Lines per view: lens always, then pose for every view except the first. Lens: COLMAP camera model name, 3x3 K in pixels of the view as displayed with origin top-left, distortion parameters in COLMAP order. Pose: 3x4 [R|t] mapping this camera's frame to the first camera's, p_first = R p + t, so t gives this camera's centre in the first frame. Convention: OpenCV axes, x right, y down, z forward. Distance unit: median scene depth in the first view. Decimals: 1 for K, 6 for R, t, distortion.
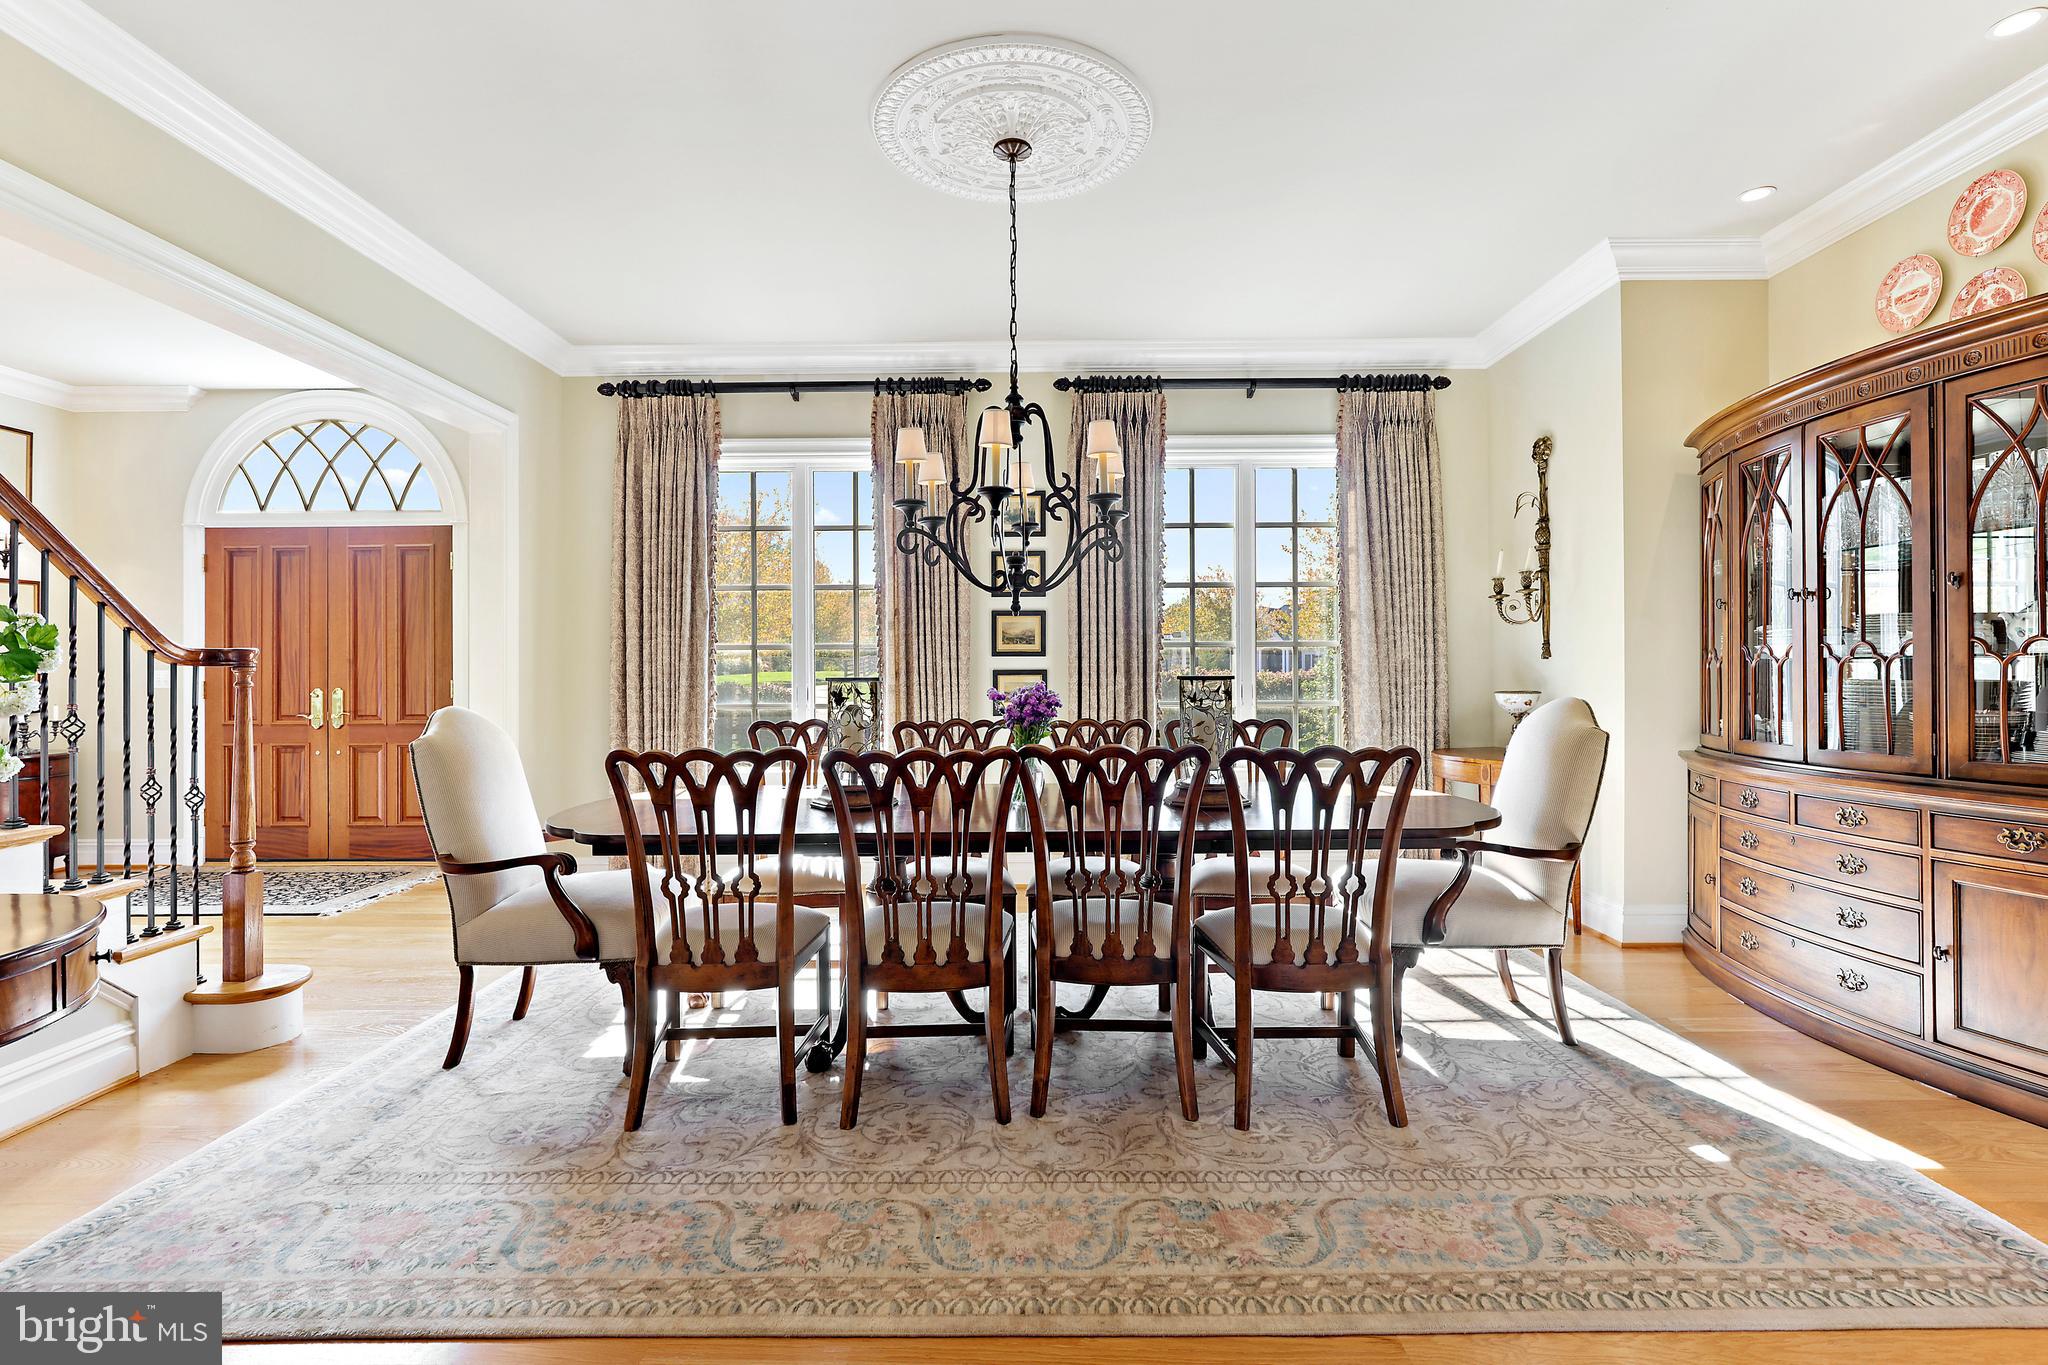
lens RADIAL K [[903.0, 0, 1024.0], [0, 903.0, 682.5], [0, 0, 1]] dist [-0.011799, -0.000367]
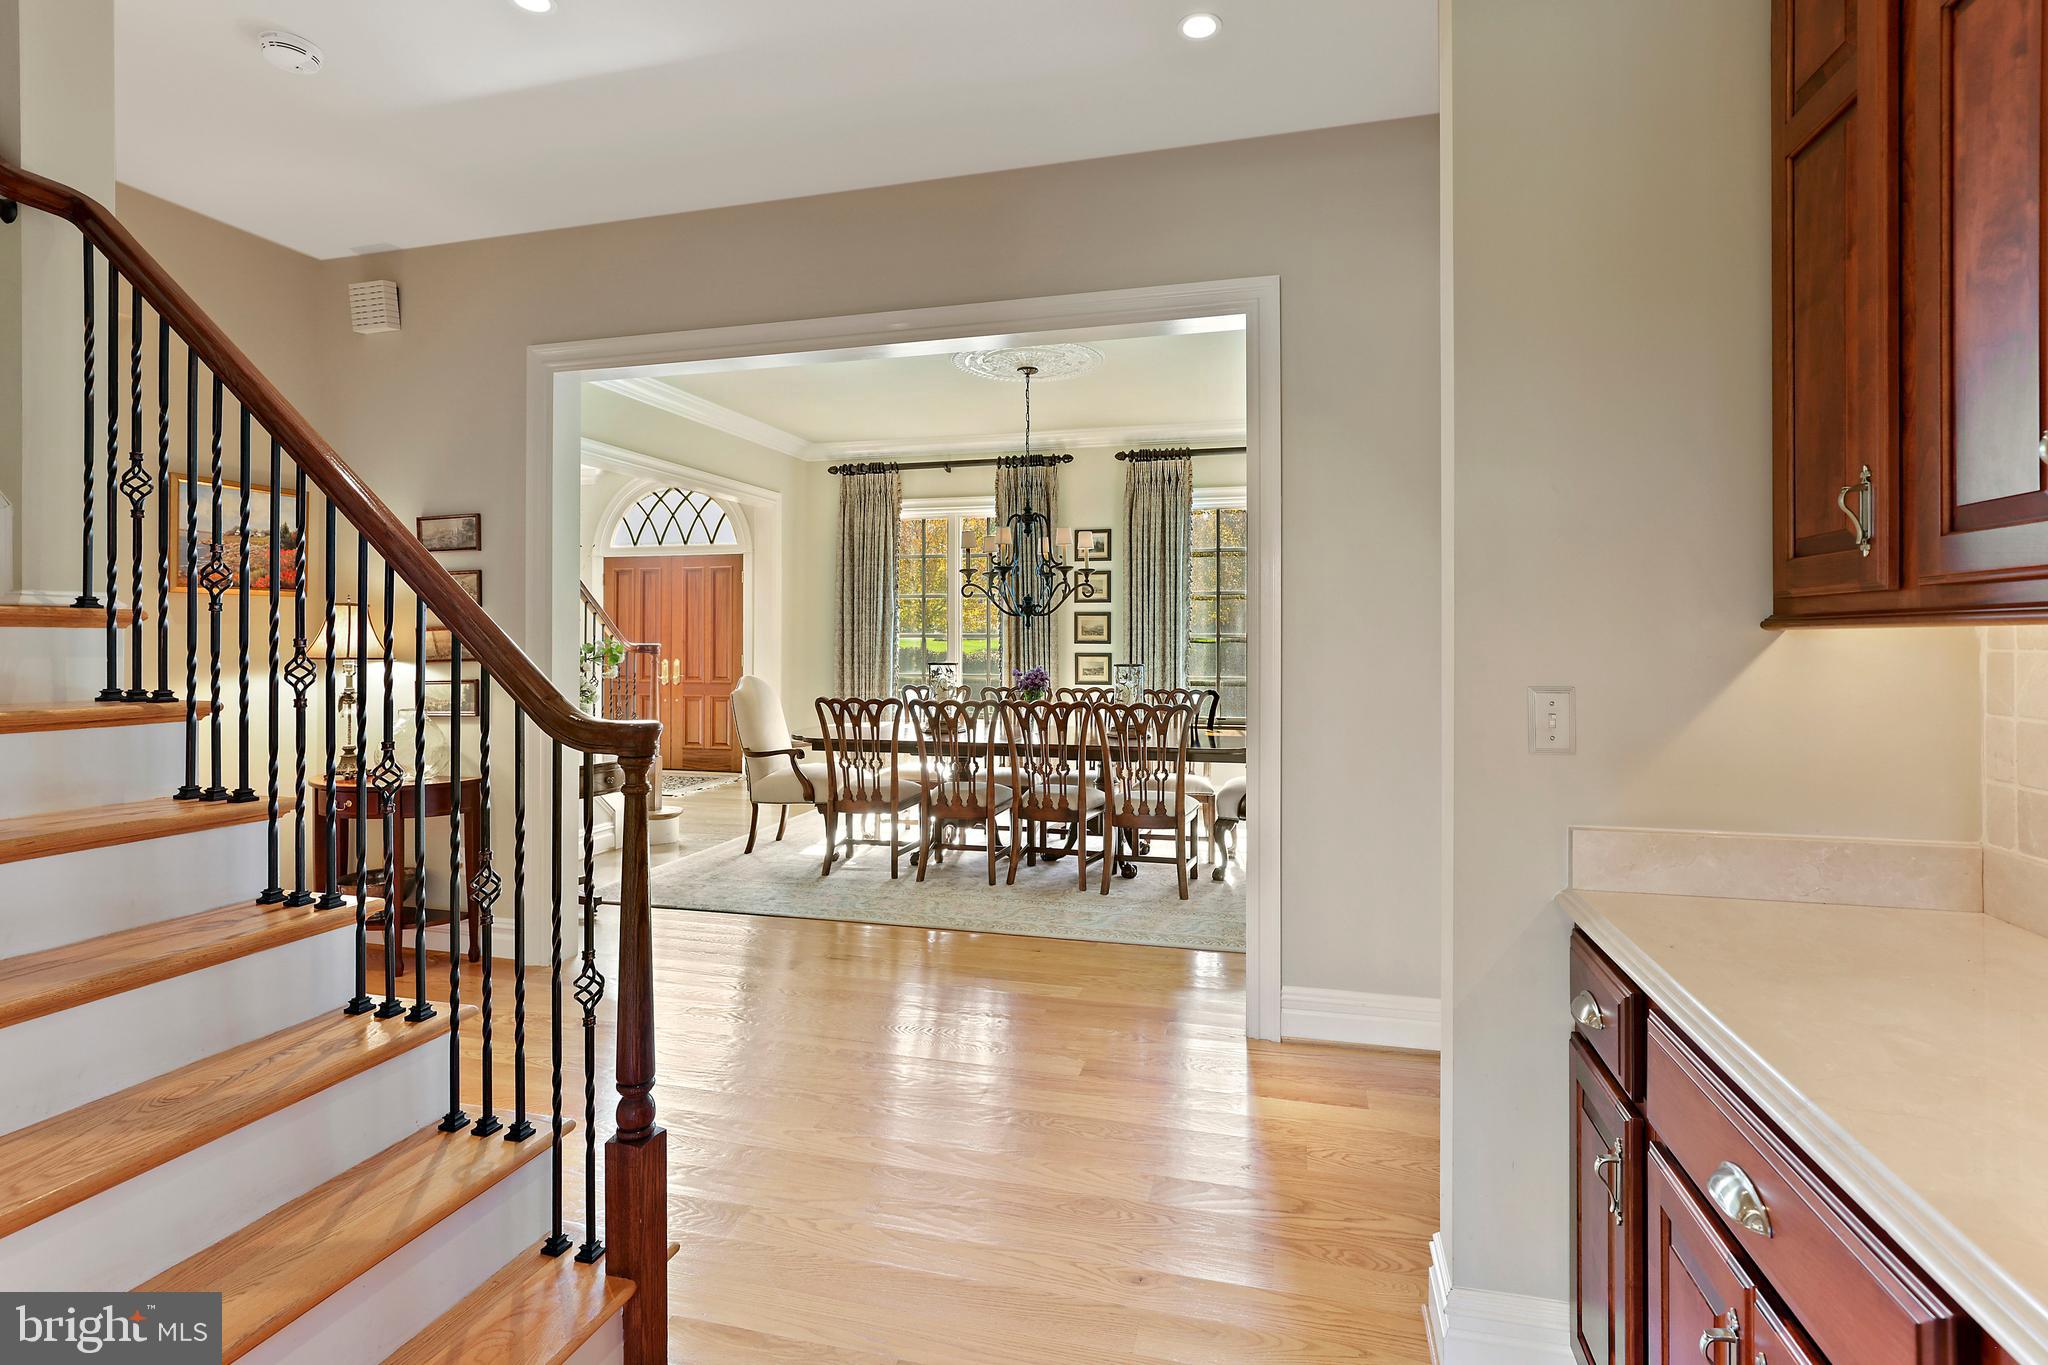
lens RADIAL K [[941.5, 0, 1022.9], [0, 941.5, 653.8], [0, 0, 1]] dist [-0.009588, 0.000400]
pose [[0.965003, 0.009697, -0.262061, 0.285977], [-0.007857, 0.999937, 0.008068, -0.024445], [0.262123, -0.005726, 0.965018, -0.493462]]
